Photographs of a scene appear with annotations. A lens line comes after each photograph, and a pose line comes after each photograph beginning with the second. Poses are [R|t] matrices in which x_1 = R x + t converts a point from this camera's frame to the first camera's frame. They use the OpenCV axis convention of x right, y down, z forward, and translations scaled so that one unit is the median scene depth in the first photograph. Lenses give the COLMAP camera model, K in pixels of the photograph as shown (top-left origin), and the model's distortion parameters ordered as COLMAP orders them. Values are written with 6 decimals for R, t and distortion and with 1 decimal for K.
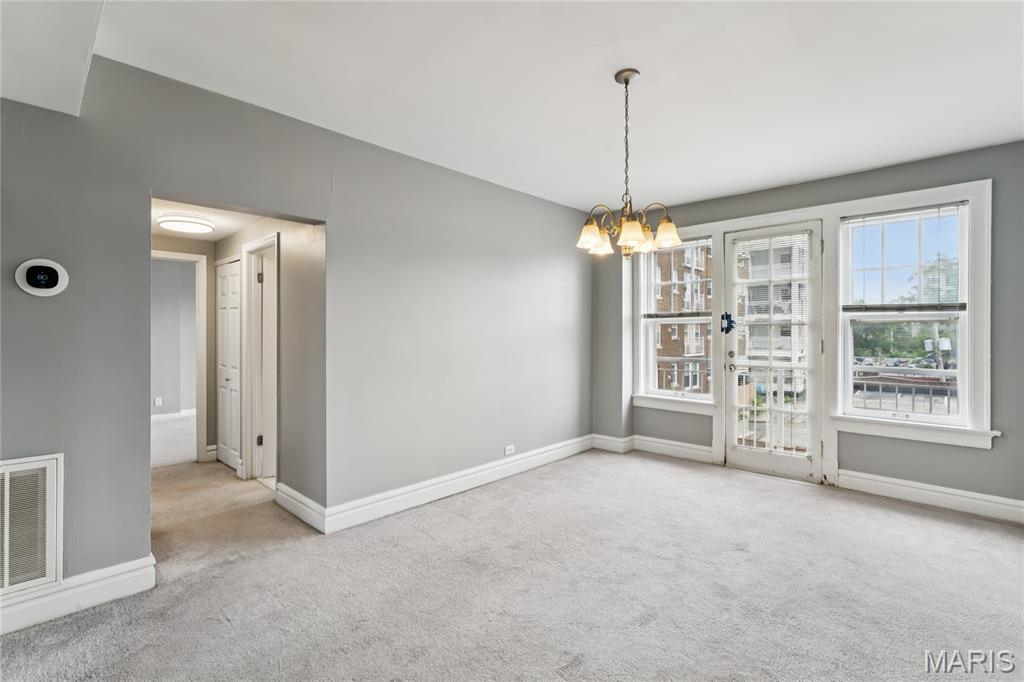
lens RADIAL K [[471.6, 0, 506.6], [0, 471.6, 334.0], [0, 0, 1]] dist [-0.003421, -0.000181]
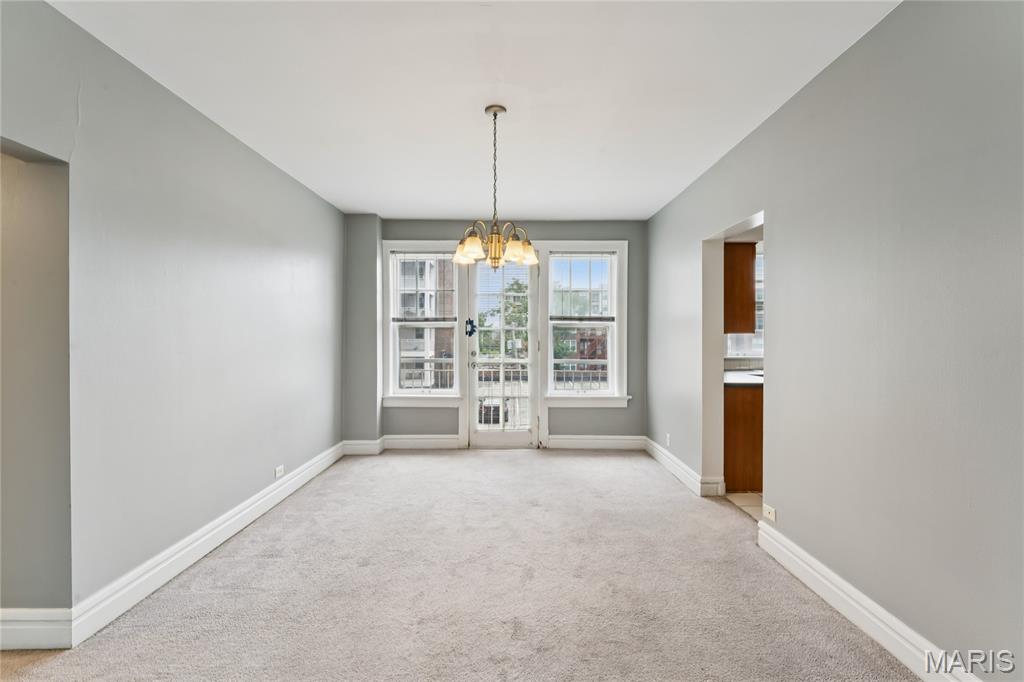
lens RADIAL K [[471.6, 0, 504.1], [0, 471.6, 341.9], [0, 0, 1]] dist [-0.003421, -0.000181]
pose [[0.717624, -0.009949, 0.696360, -0.335196], [0.002432, 0.999928, 0.011780, -0.001068], [-0.696426, -0.006760, 0.717596, 0.105201]]
